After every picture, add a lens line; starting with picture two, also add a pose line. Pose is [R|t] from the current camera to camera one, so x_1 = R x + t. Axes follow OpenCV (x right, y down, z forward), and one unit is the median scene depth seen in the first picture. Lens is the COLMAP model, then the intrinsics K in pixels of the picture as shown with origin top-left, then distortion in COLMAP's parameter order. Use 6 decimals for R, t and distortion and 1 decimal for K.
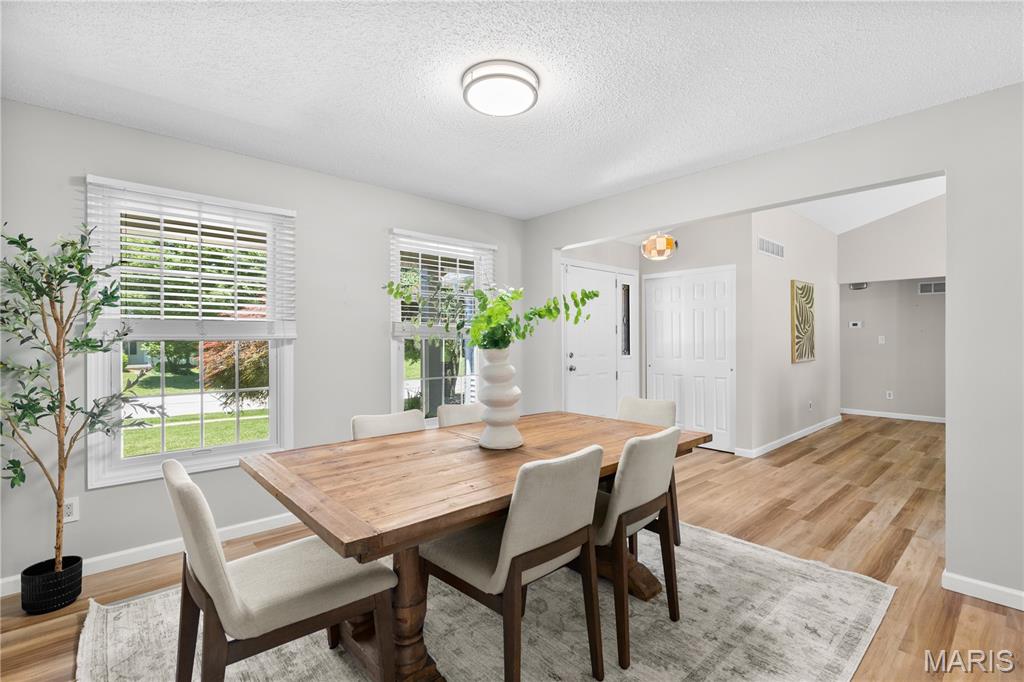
lens RADIAL K [[469.9, 0, 511.9], [0, 469.9, 339.9], [0, 0, 1]] dist [-0.003256, -0.000230]
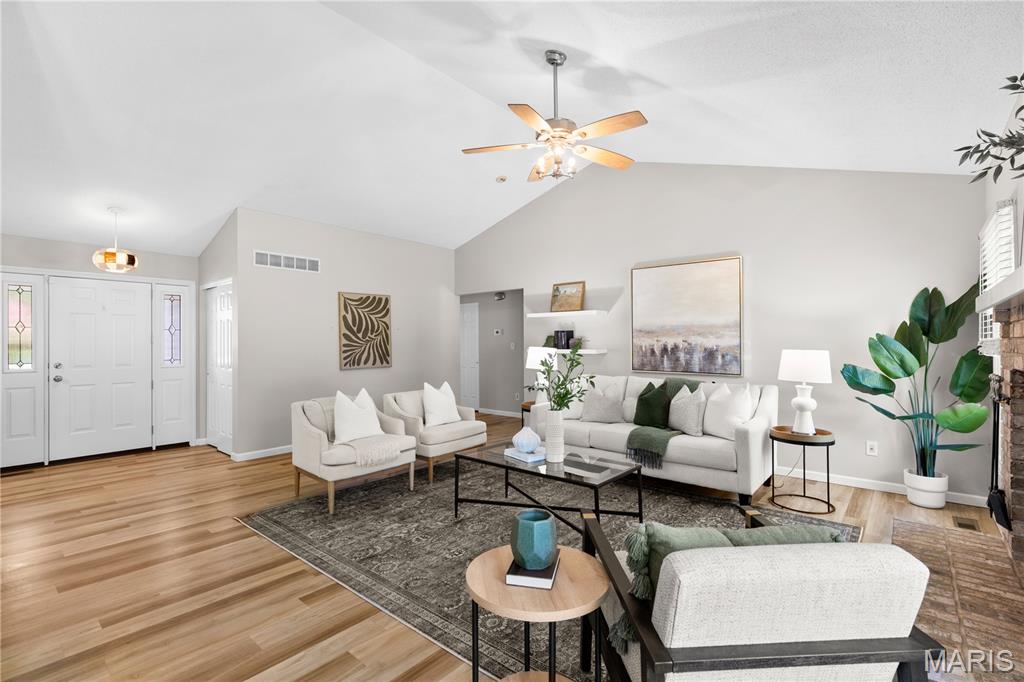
lens RADIAL K [[469.9, 0, 511.7], [0, 469.9, 339.2], [0, 0, 1]] dist [-0.003256, -0.000230]
pose [[0.990460, -0.006739, 0.137638, 0.835927], [0.008889, 0.999848, -0.015011, -0.000437], [-0.137516, 0.016091, 0.990369, -0.105339]]
